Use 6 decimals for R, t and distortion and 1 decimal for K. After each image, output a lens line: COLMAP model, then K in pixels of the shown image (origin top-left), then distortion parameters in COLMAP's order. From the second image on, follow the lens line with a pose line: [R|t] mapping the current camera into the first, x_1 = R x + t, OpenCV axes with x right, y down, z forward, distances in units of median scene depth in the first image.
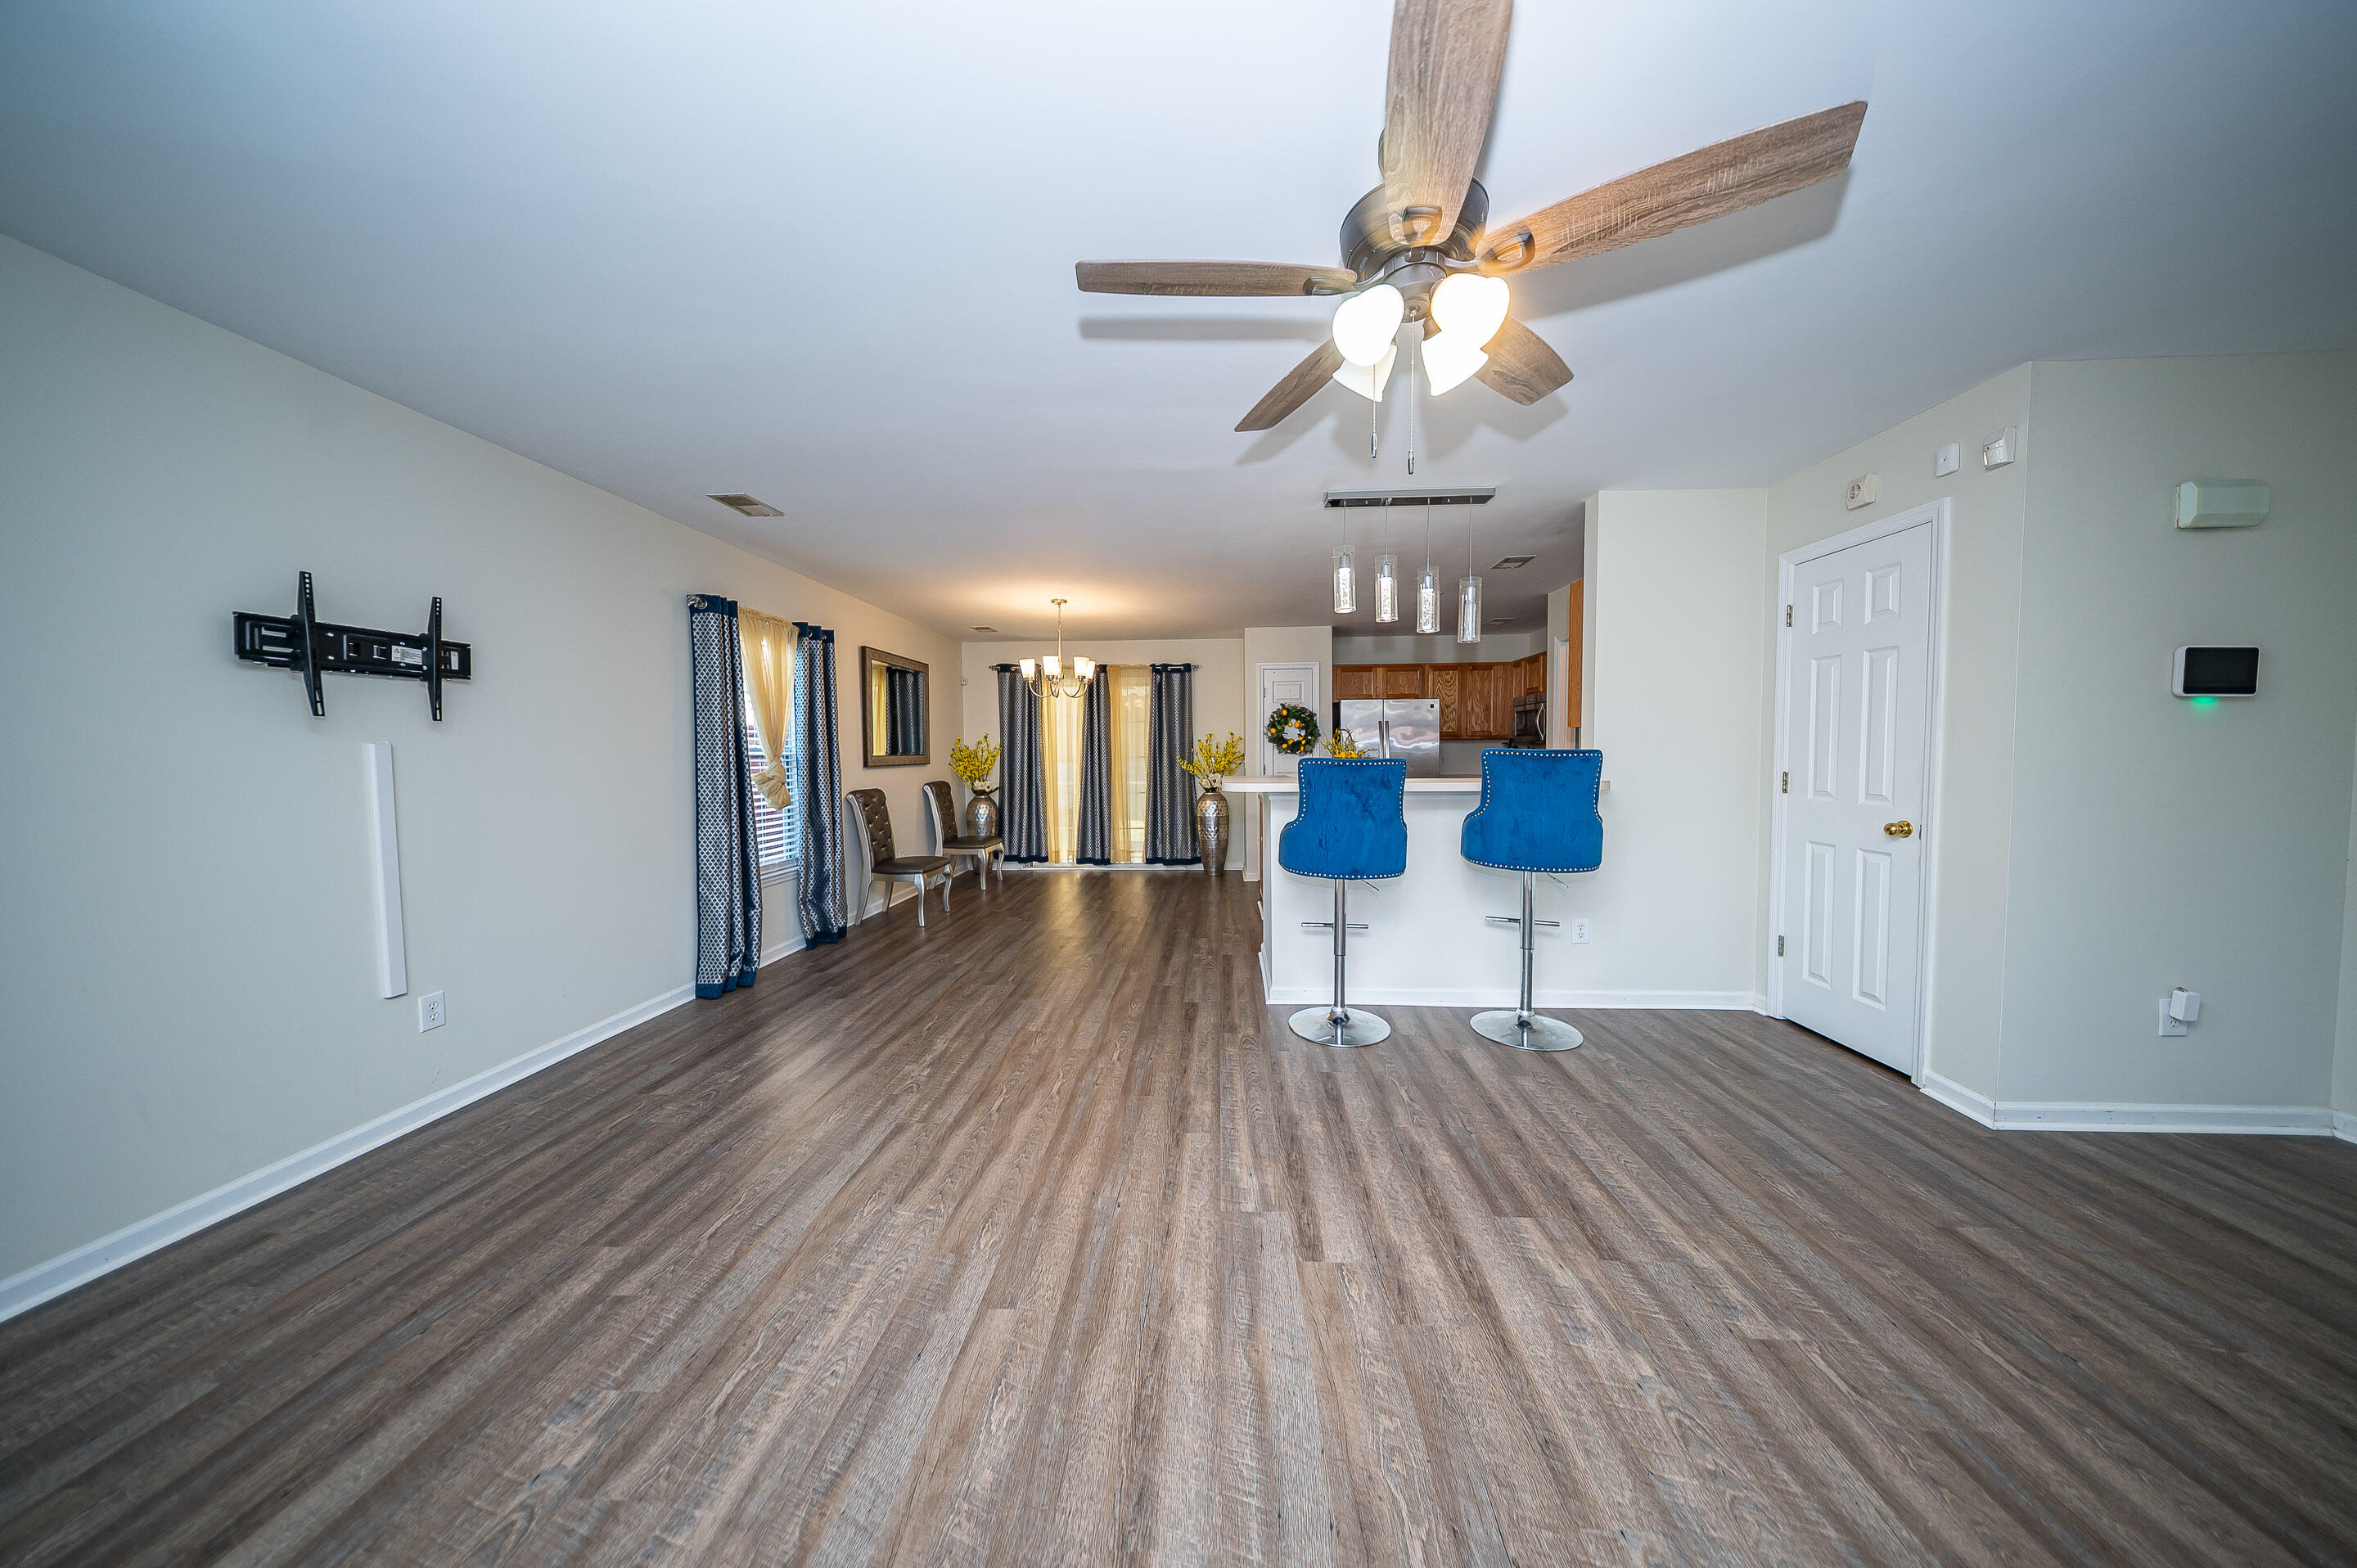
lens RADIAL K [[707.1, 0, 1183.4], [0, 707.1, 781.1], [0, 0, 1]] dist [0.001800, -0.000044]
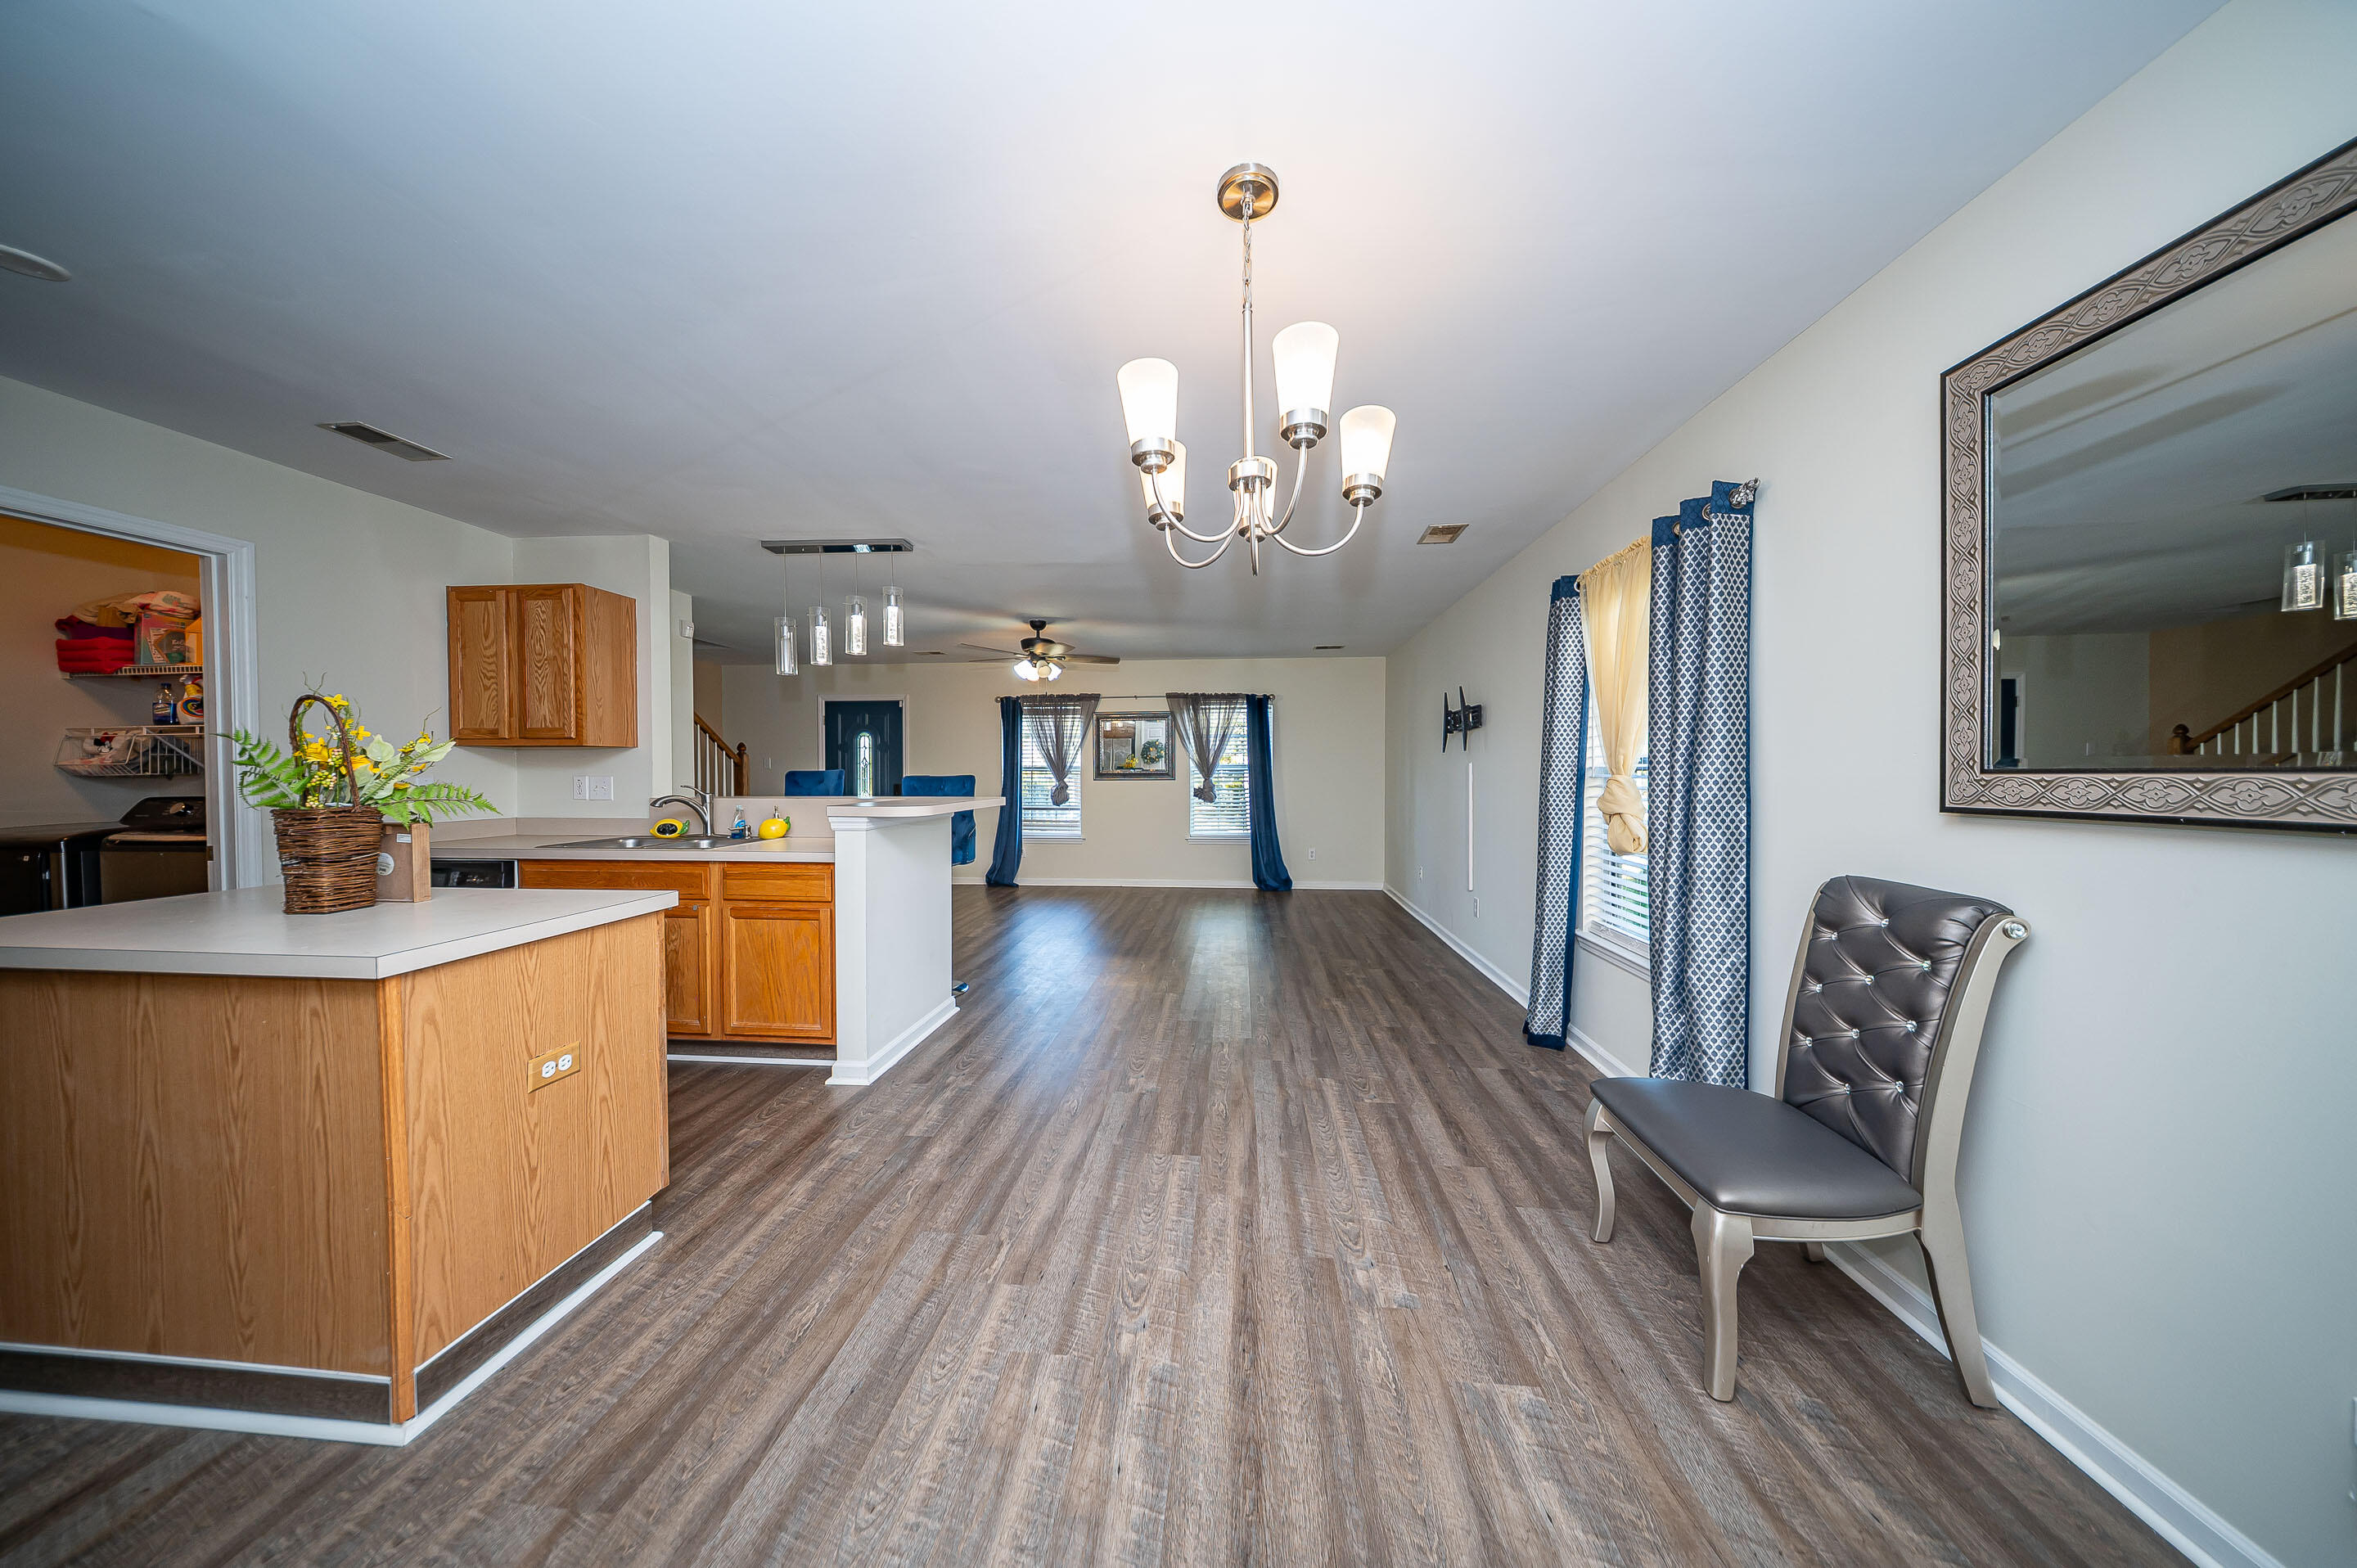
lens RADIAL K [[713.7, 0, 1181.6], [0, 713.7, 784.0], [0, 0, 1]] dist [0.000904, -0.000024]
pose [[-0.999445, 0.006911, 0.032577, -0.278764], [0.008781, 0.998301, 0.057605, -0.087251], [-0.032123, 0.057860, -0.997808, 2.266667]]
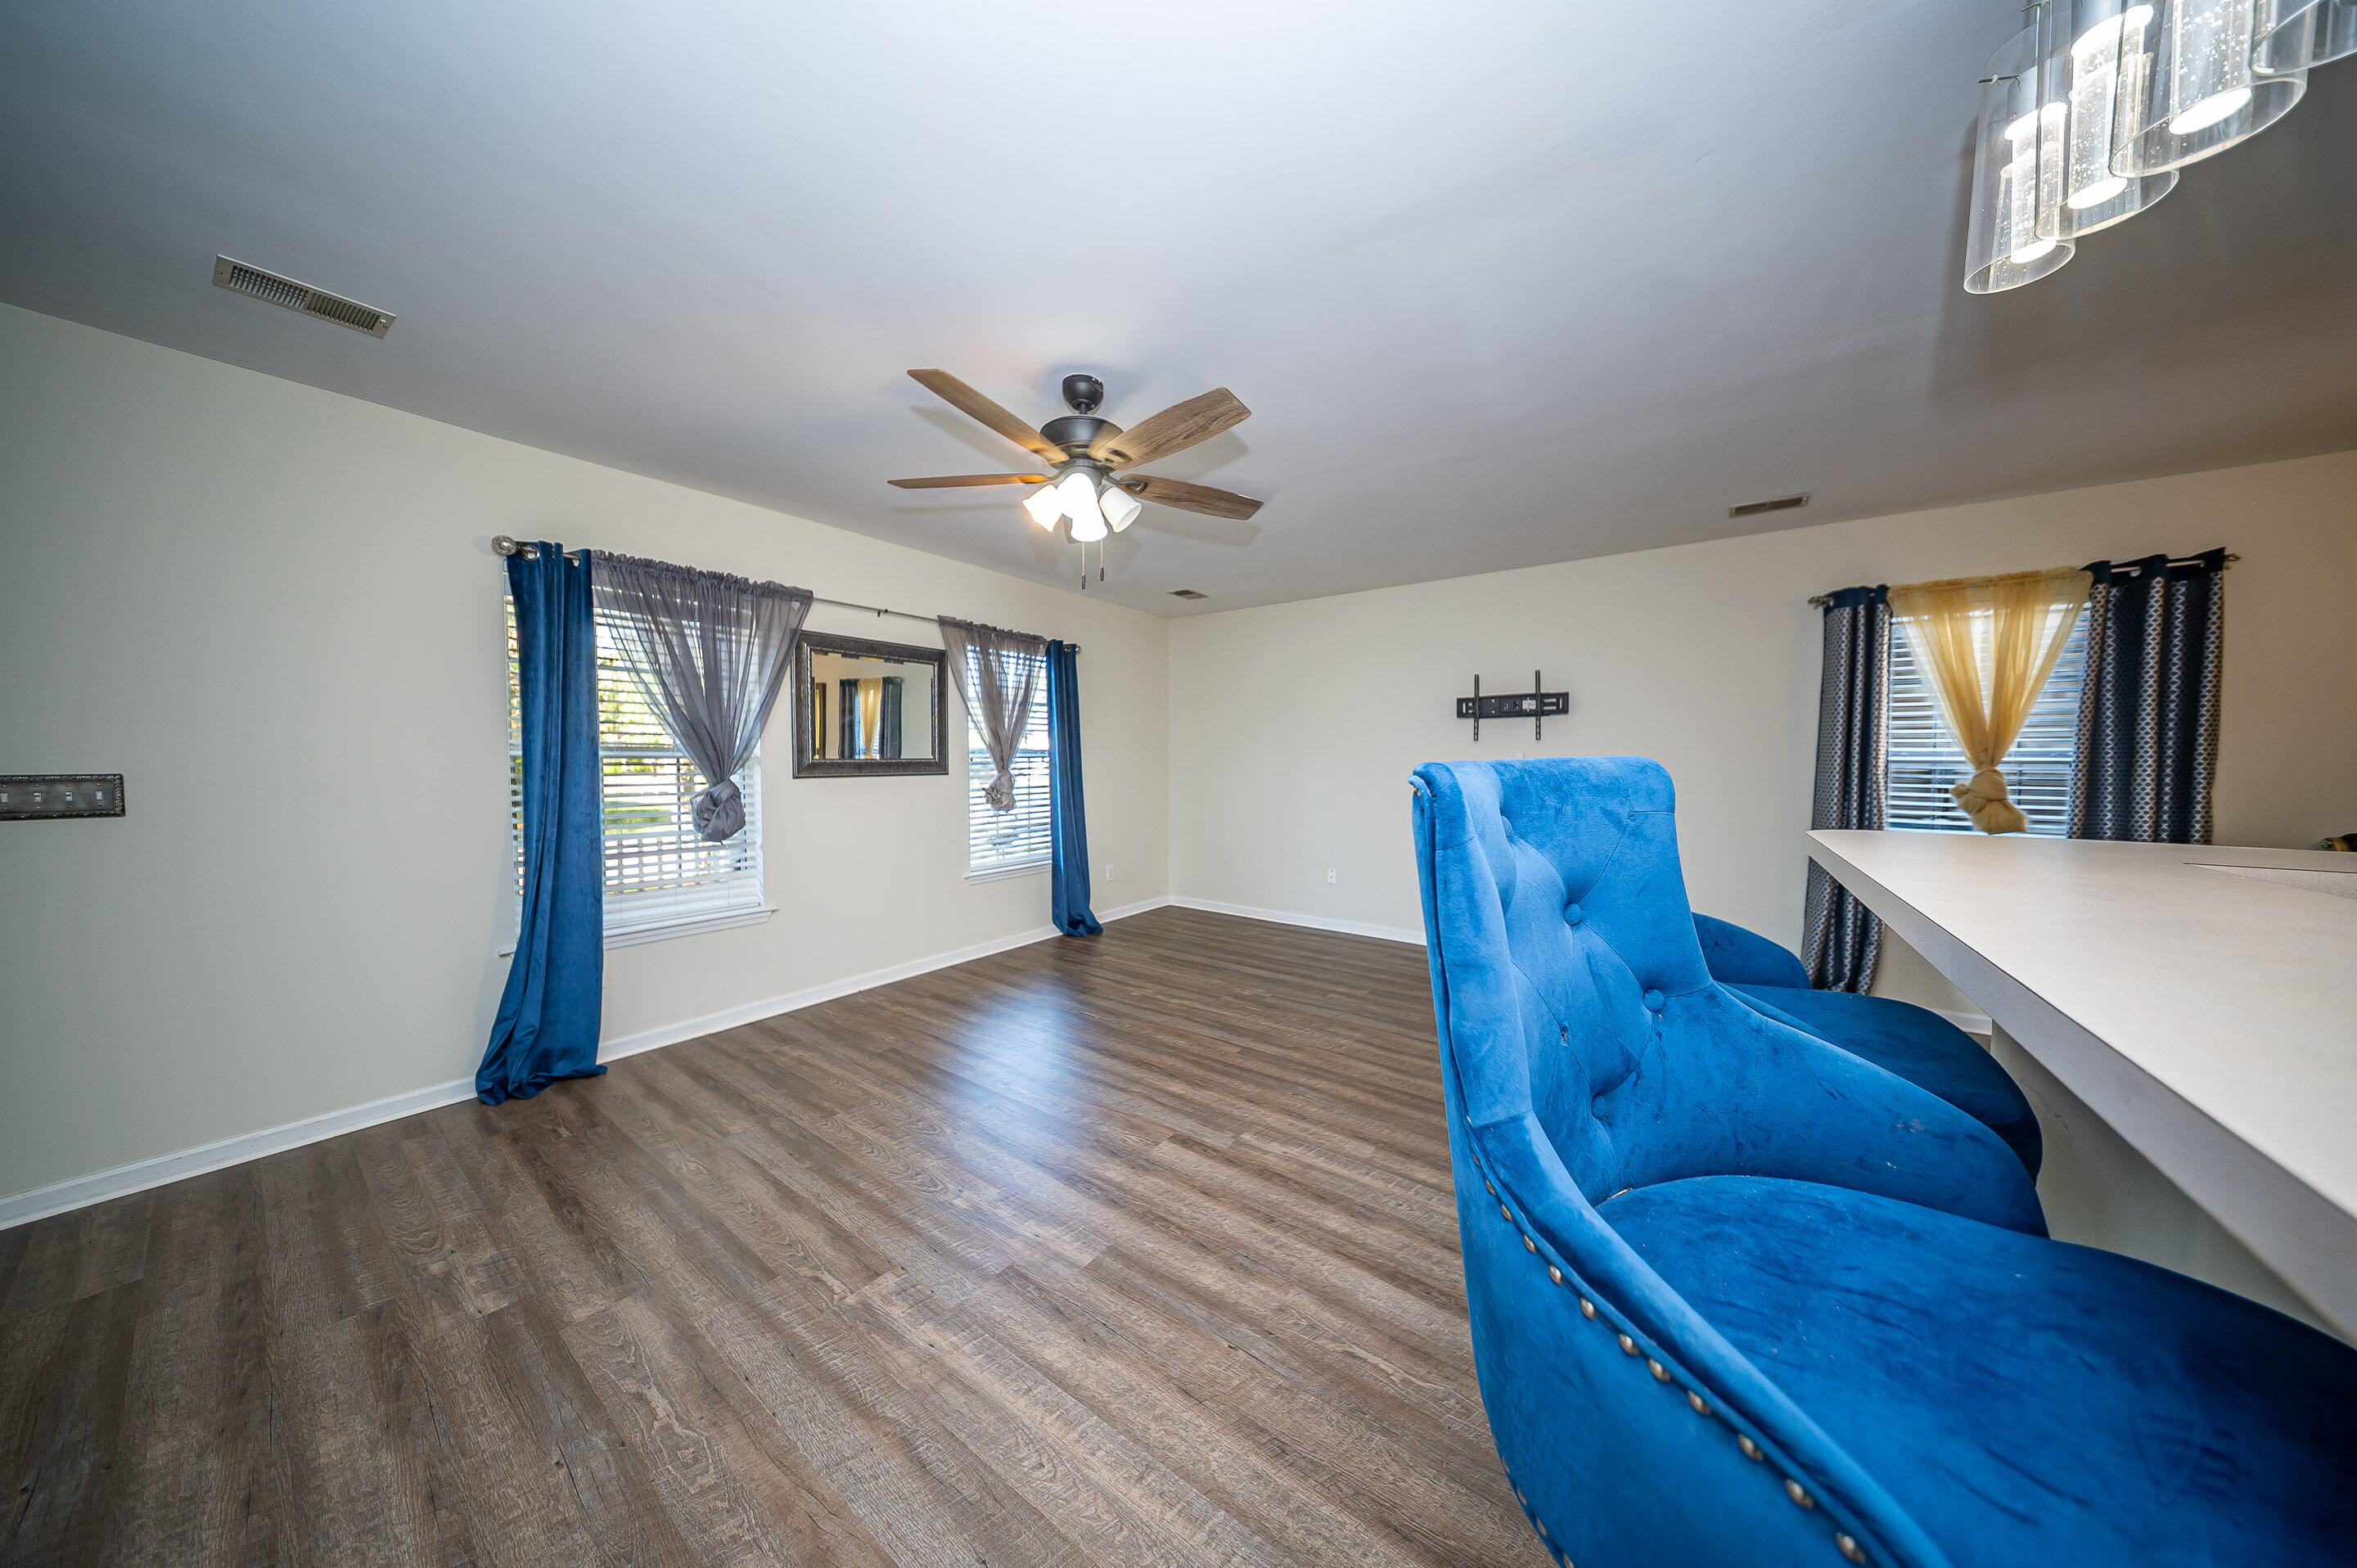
lens RADIAL K [[700.8, 0, 1188.3], [0, 700.8, 779.3], [0, 0, 1]] dist [0.000083, -0.000122]
pose [[-0.540009, 0.031670, -0.841063, 0.700774], [-0.033741, 0.997674, 0.059231, -0.046398], [0.840983, 0.060364, -0.537684, 0.940437]]
